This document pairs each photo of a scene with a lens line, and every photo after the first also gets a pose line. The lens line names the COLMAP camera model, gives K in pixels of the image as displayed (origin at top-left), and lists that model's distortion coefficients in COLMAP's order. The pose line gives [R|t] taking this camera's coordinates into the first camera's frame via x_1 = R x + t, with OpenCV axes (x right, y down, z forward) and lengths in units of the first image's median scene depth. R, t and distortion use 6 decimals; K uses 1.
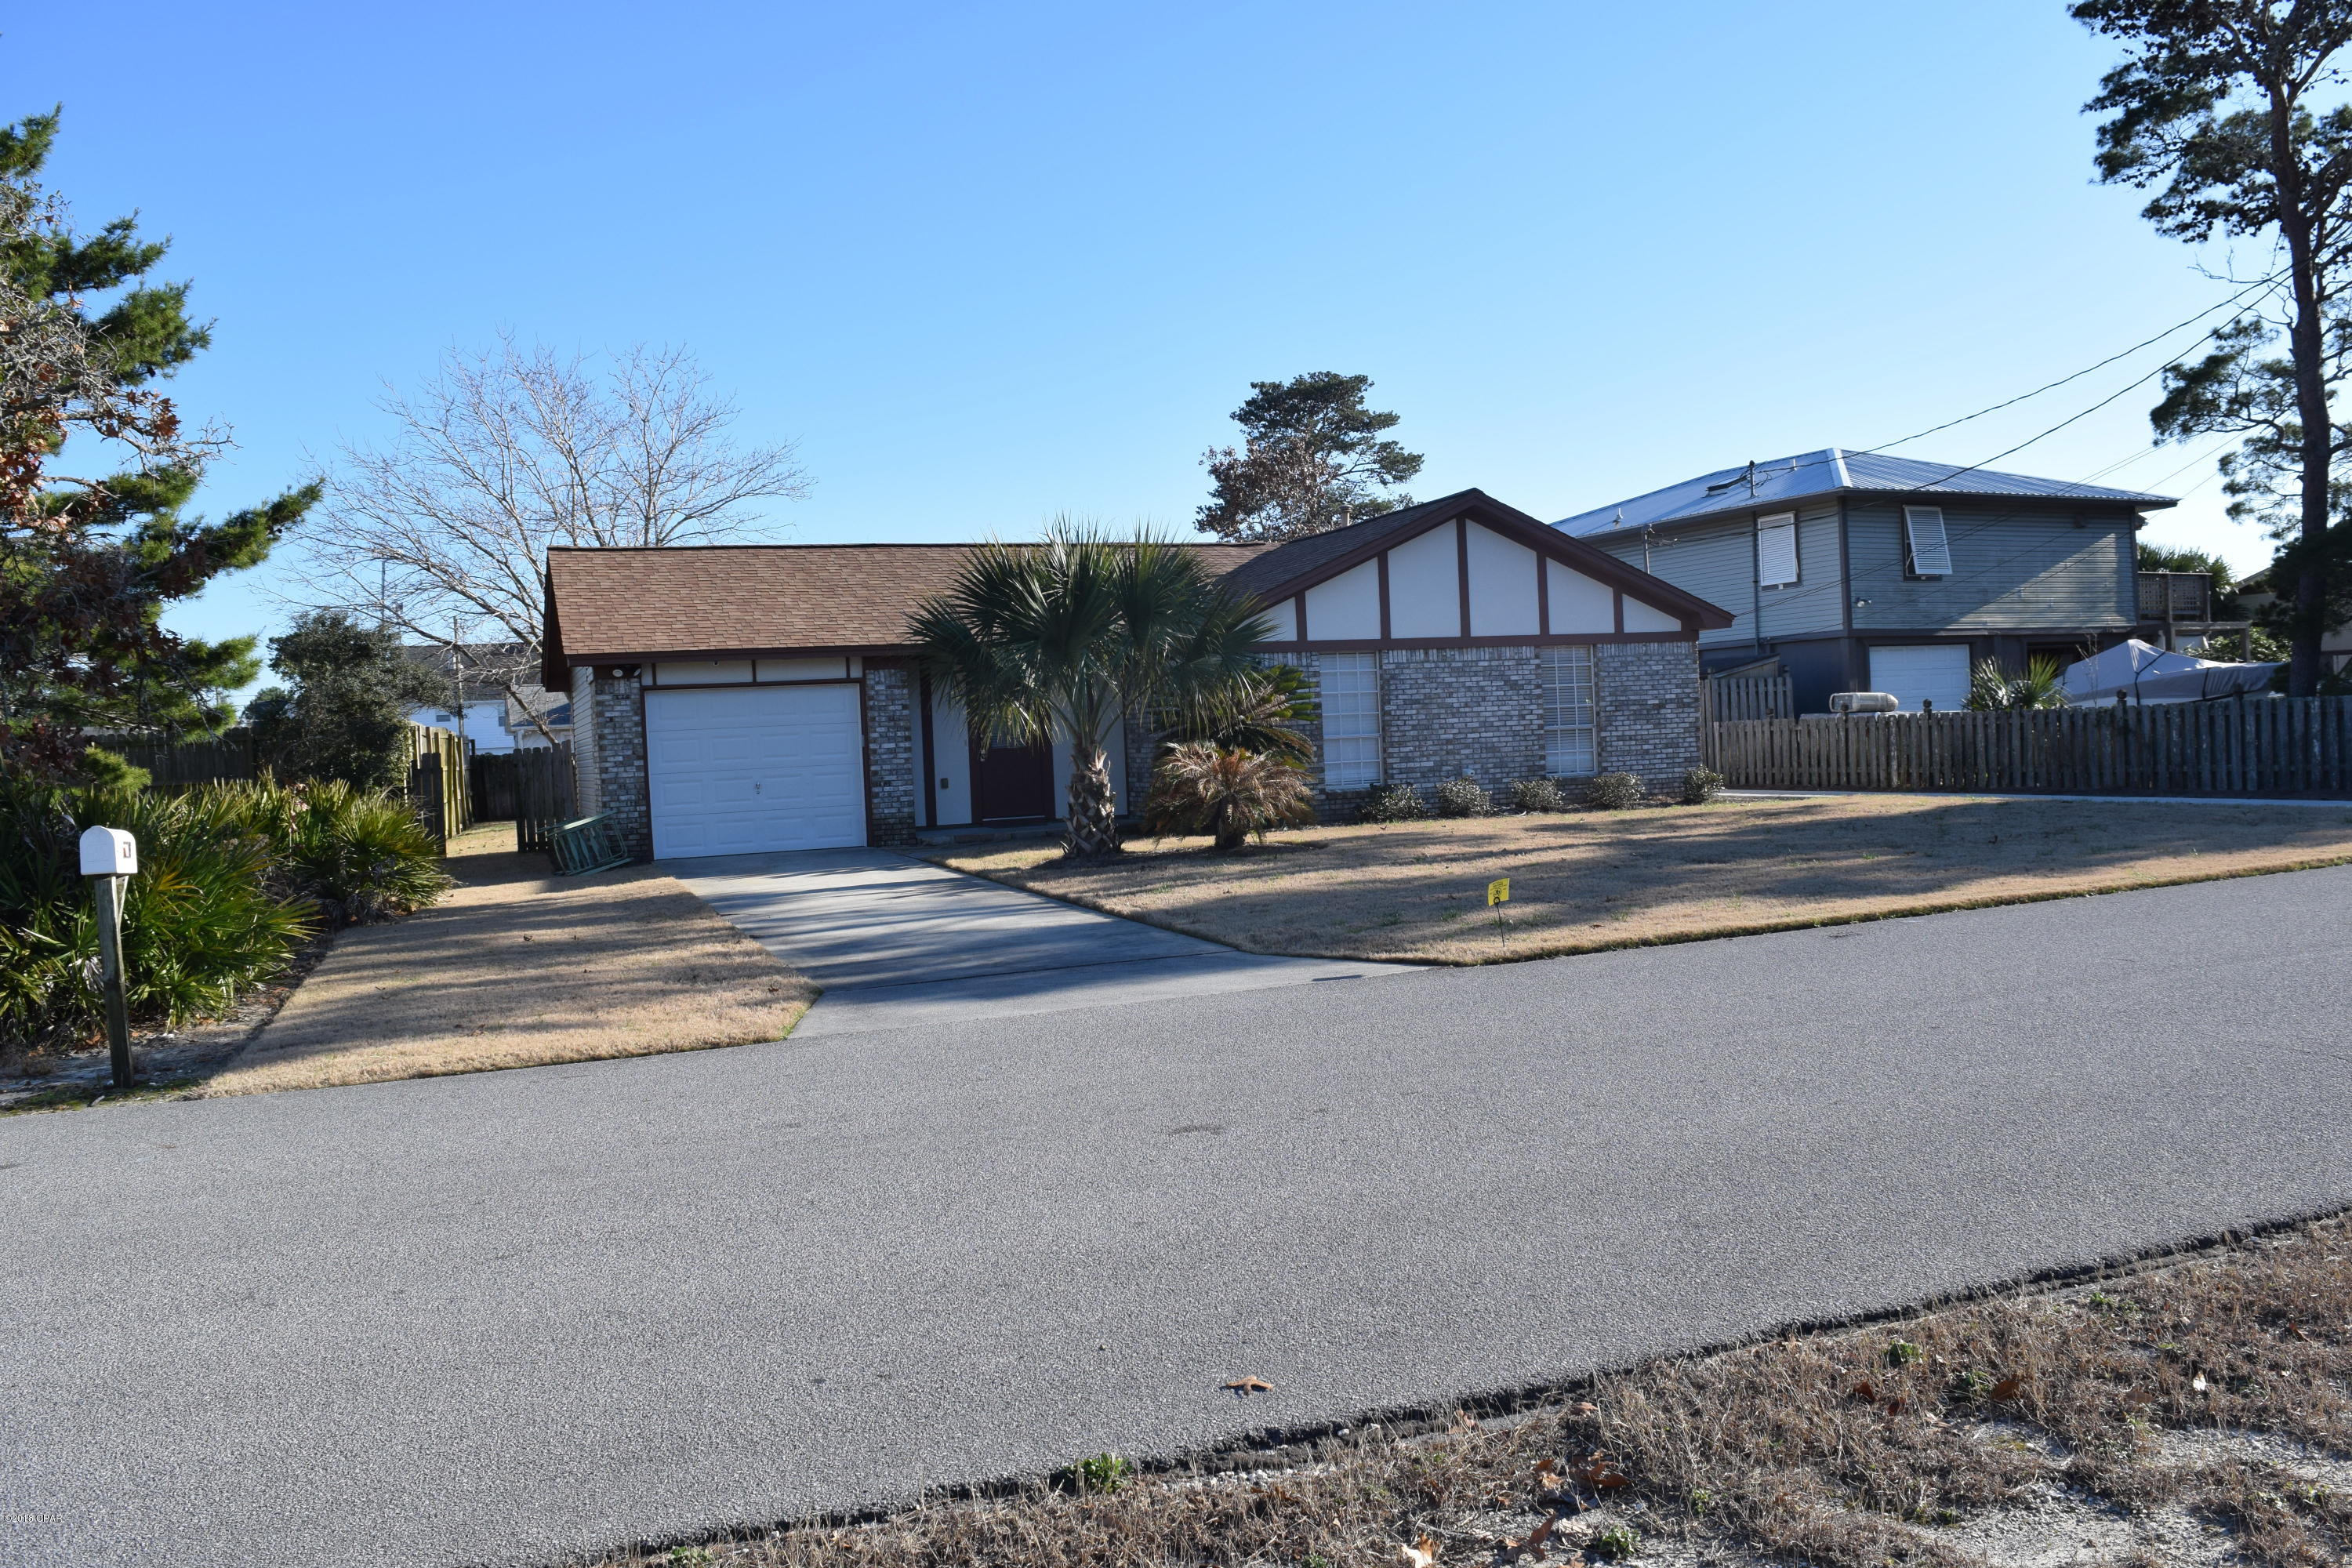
lens RADIAL K [[1852.1, 0, 1189.3], [0, 1852.1, 773.3], [0, 0, 1]] dist [-0.098057, 0.025155]
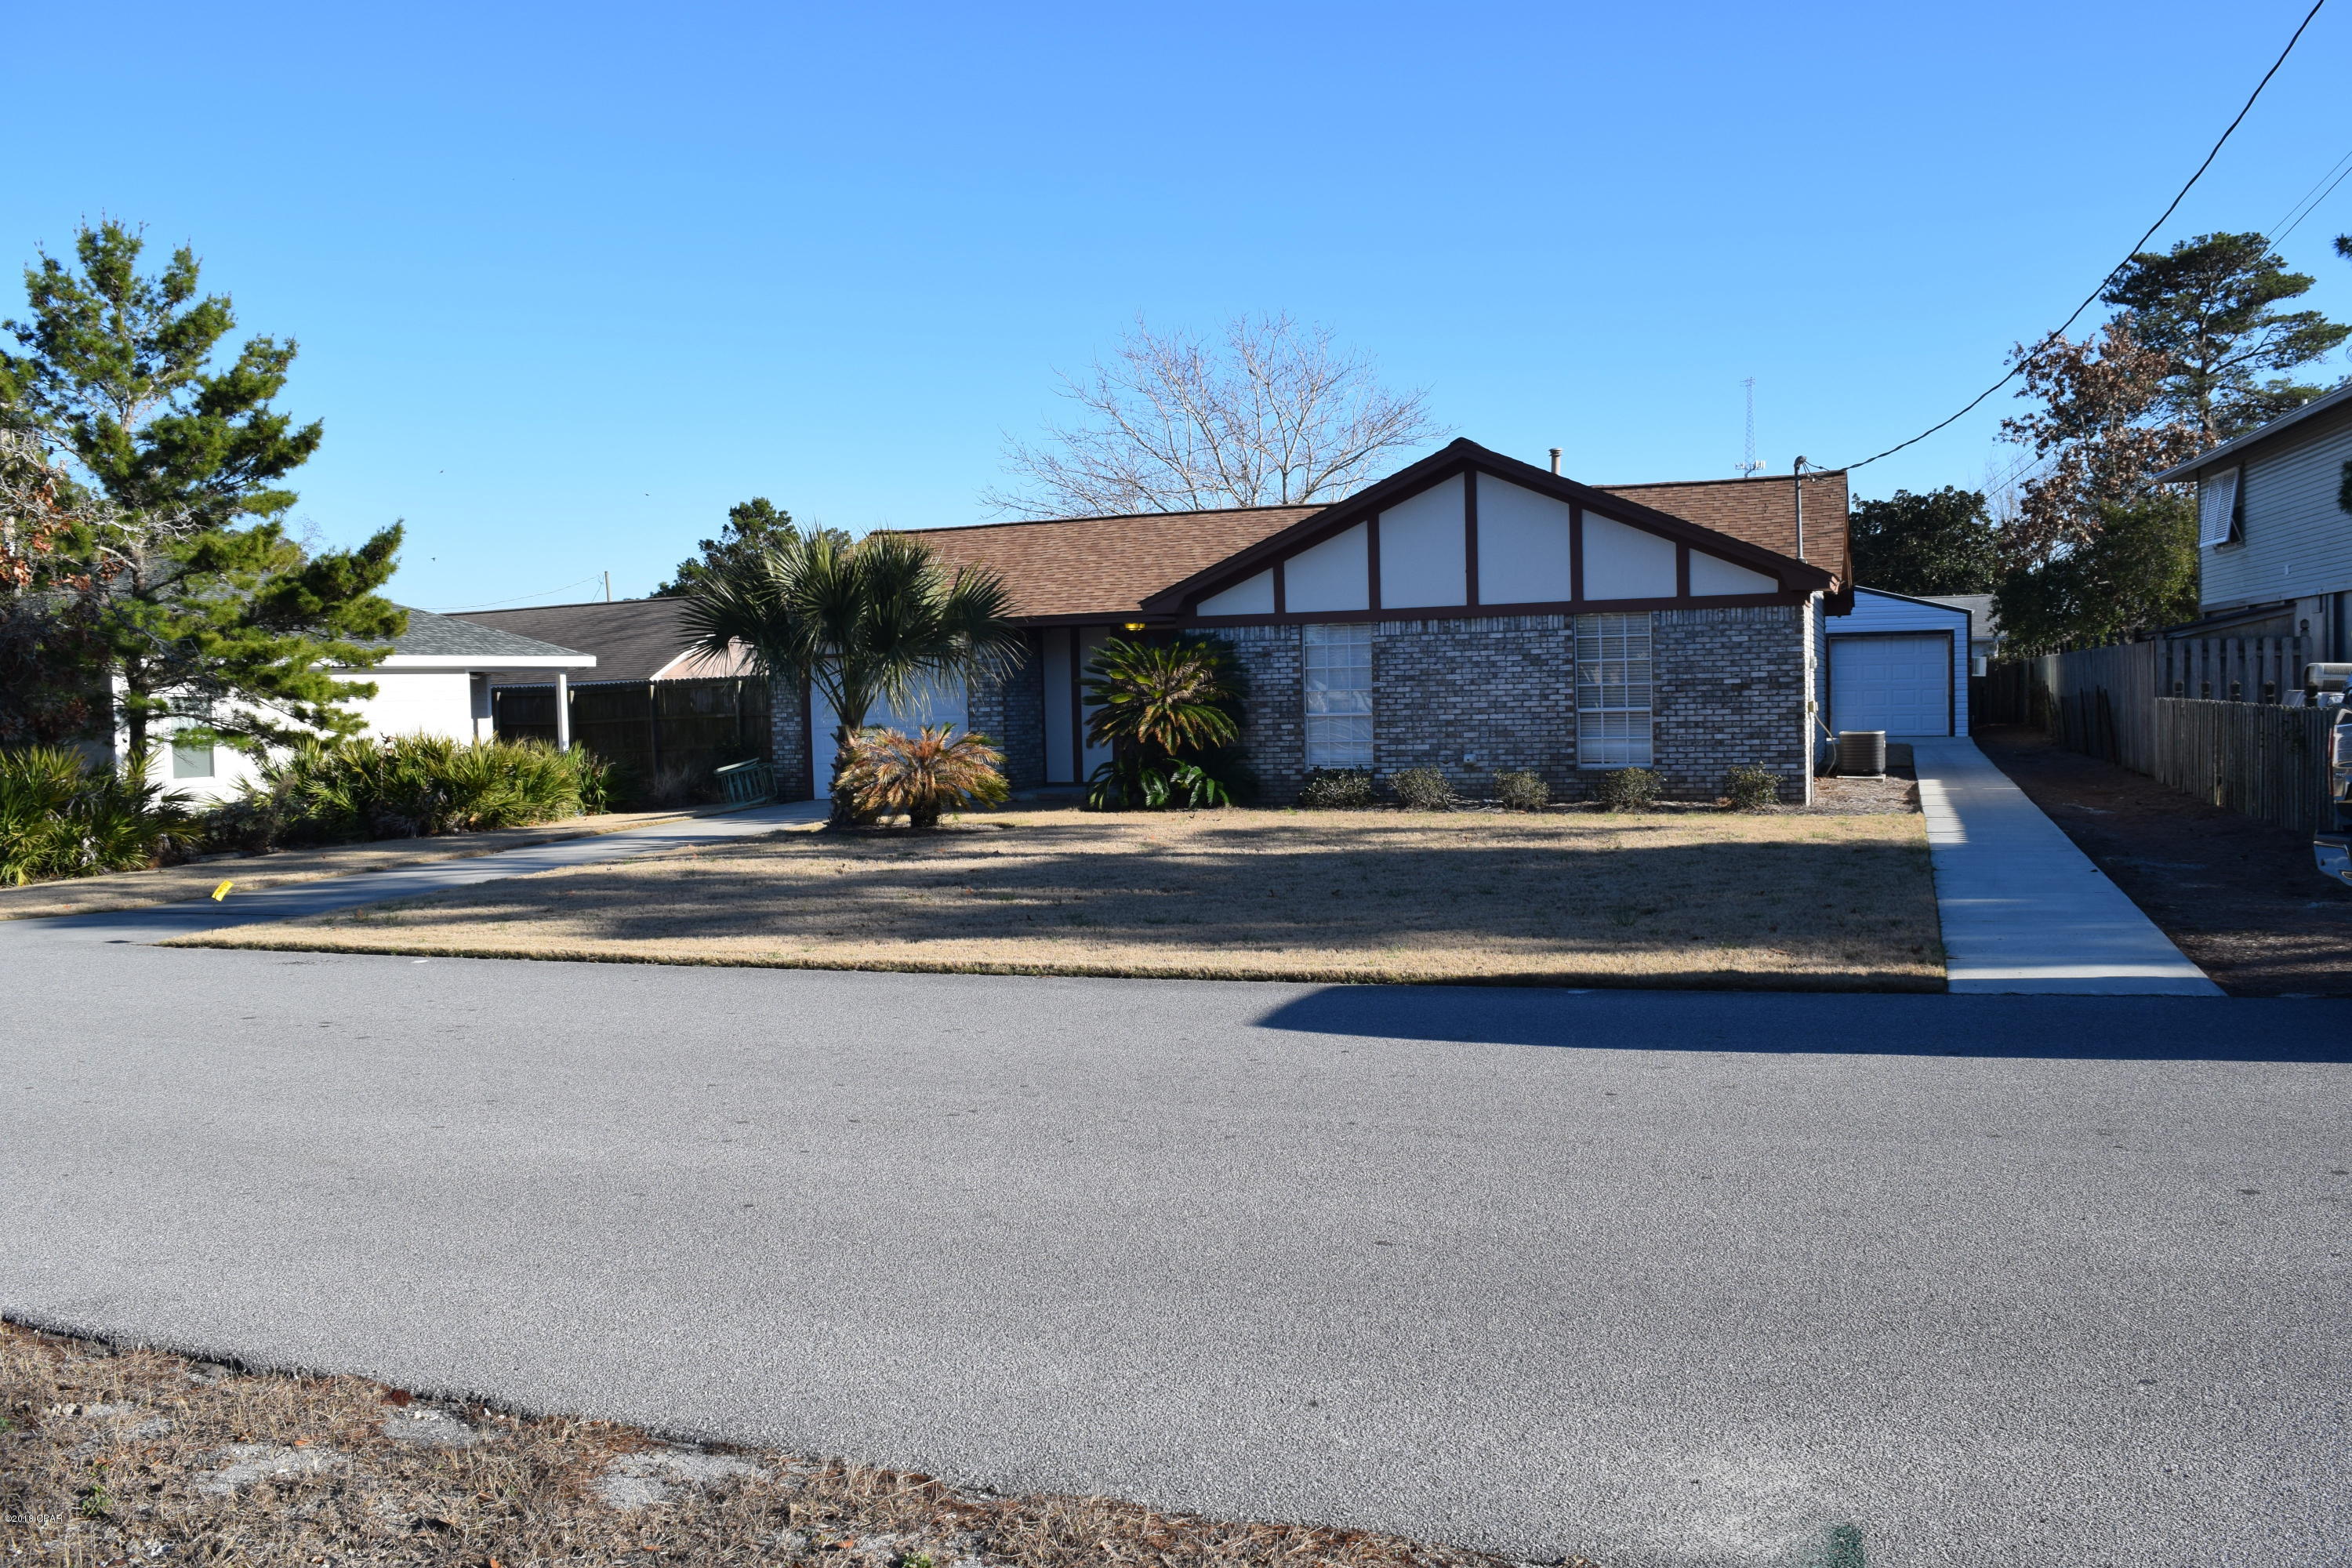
lens RADIAL K [[1852.1, 0, 1189.3], [0, 1852.1, 773.3], [0, 0, 1]] dist [-0.098057, 0.025155]
pose [[0.735260, 0.055616, -0.675499, 0.649590], [-0.019729, 0.997962, 0.060691, -0.044351], [0.677498, -0.031297, 0.734859, 0.252109]]
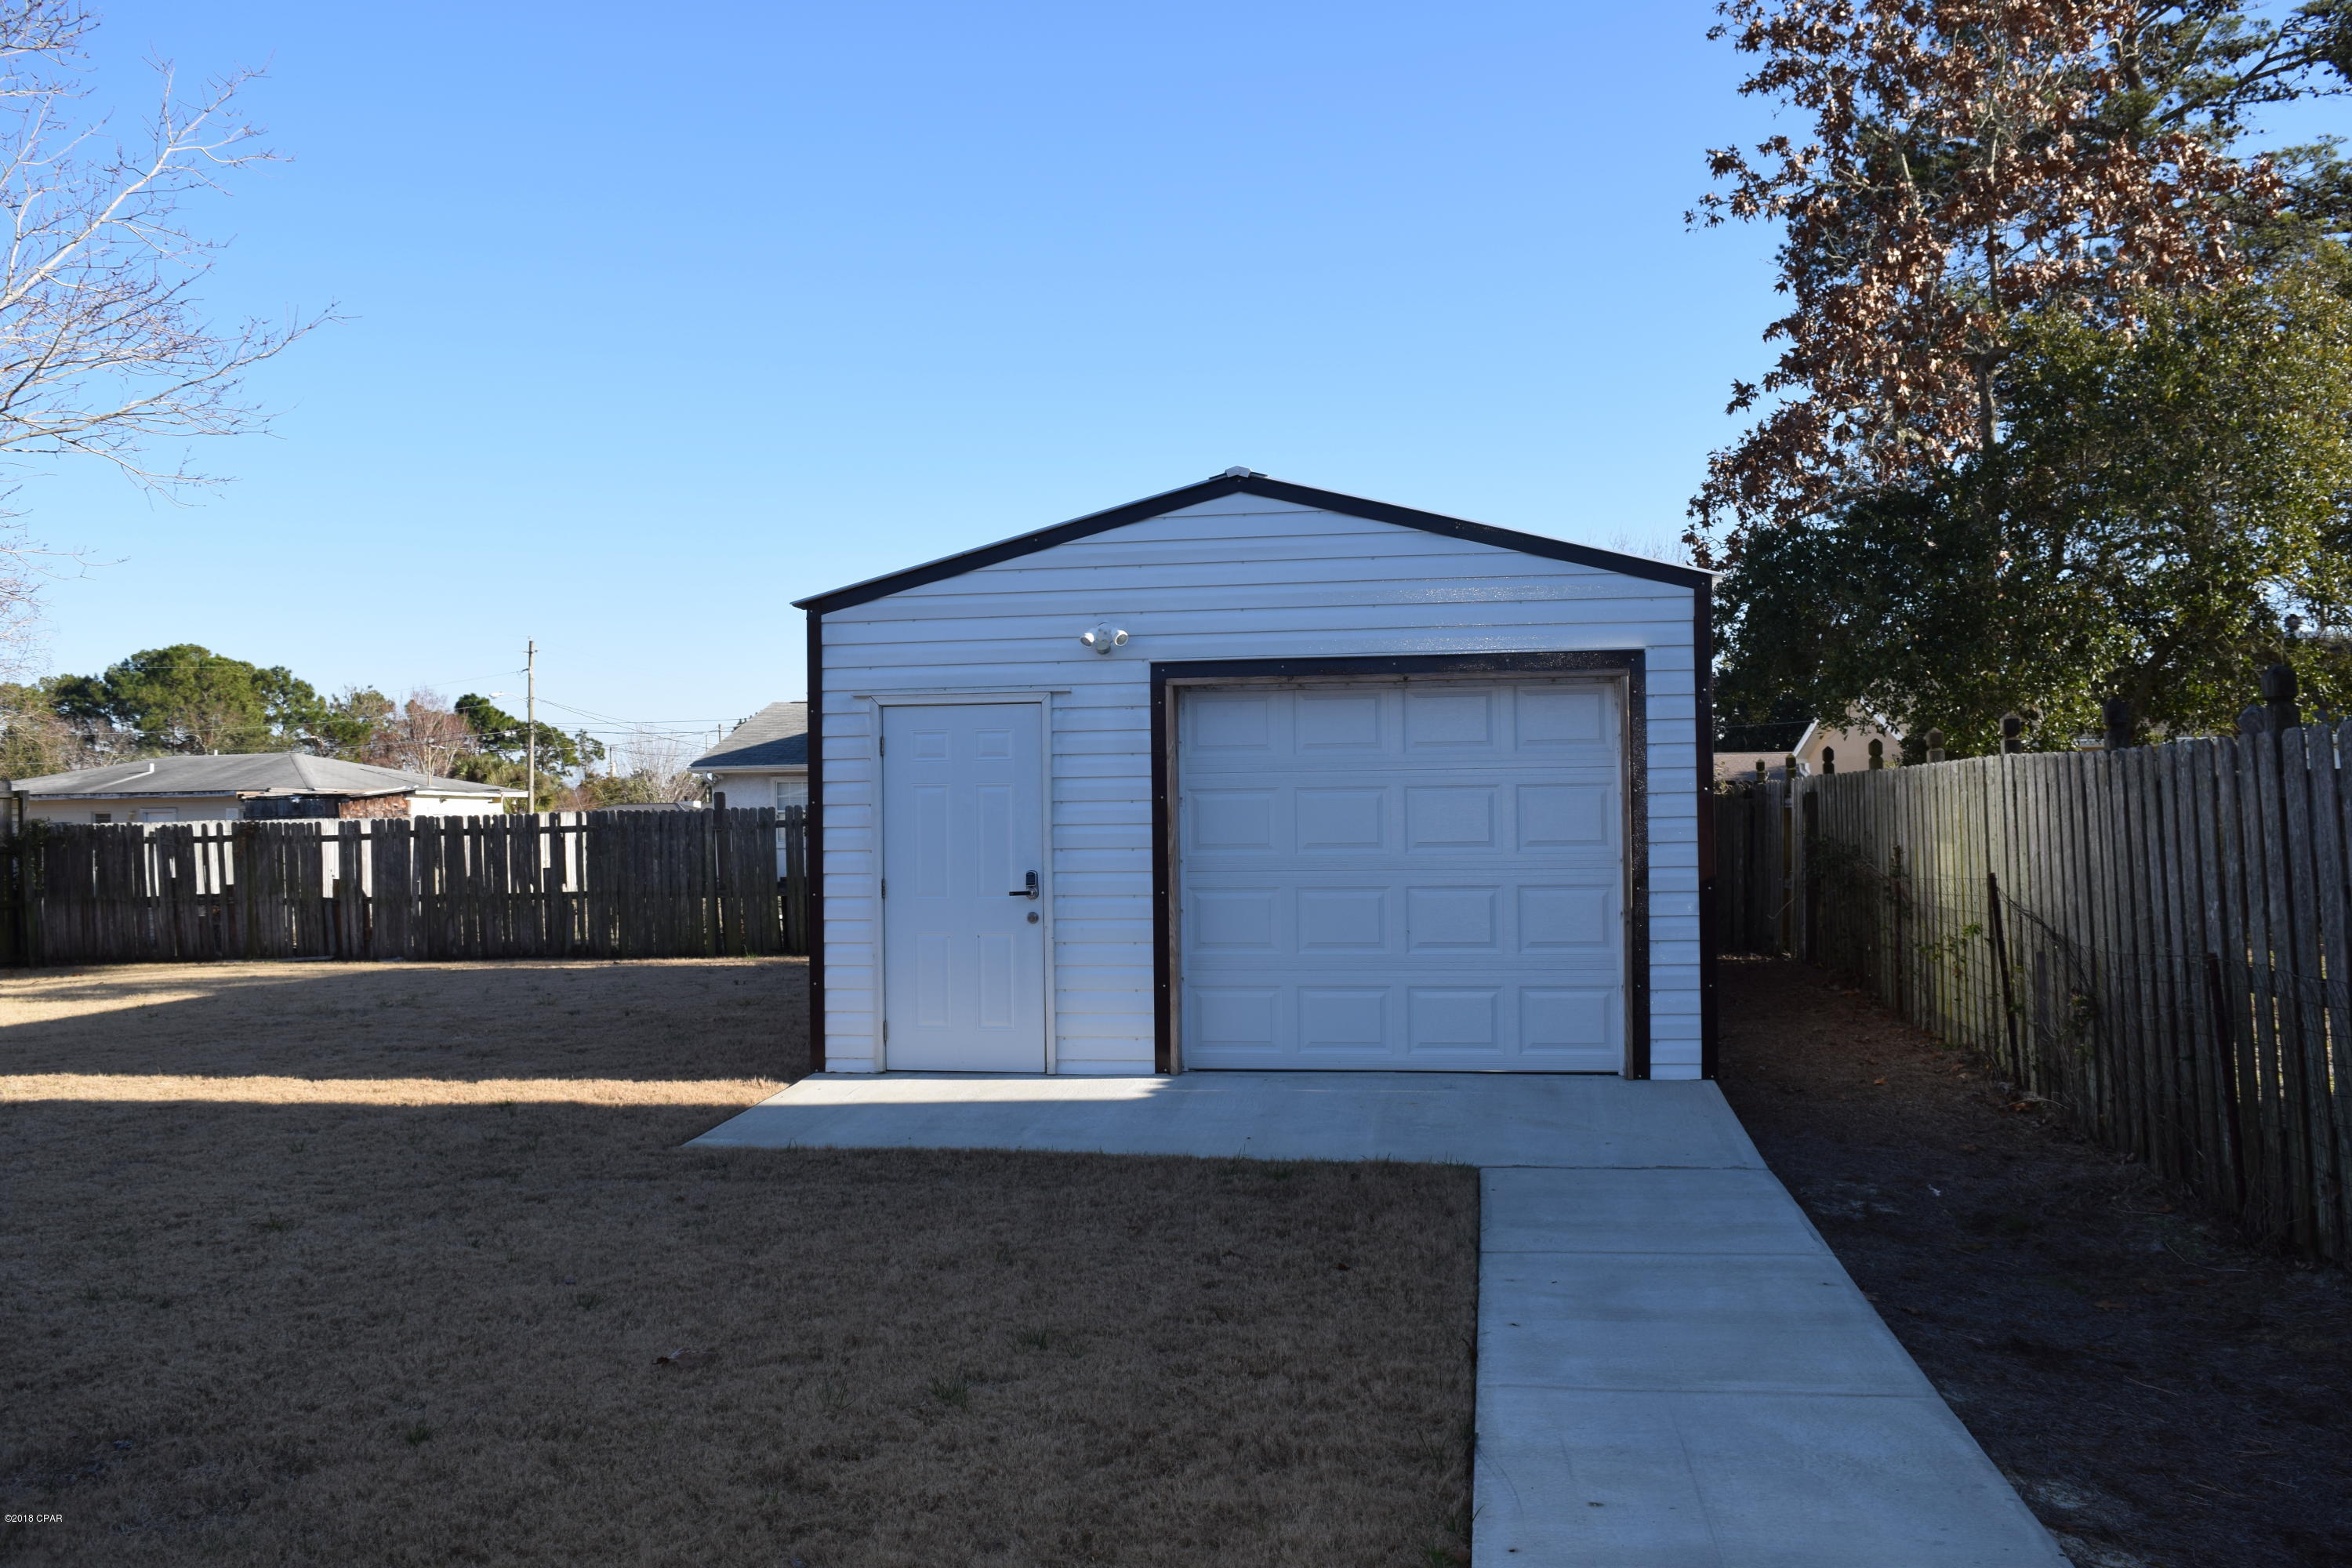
lens RADIAL K [[1852.1, 0, 1189.3], [0, 1852.1, 773.3], [0, 0, 1]] dist [-0.098057, 0.025155]
pose [[0.855209, 0.032394, -0.517270, 0.206117], [-0.030634, 0.999459, 0.011943, -0.060404], [0.517377, 0.005633, 0.855739, 1.421782]]
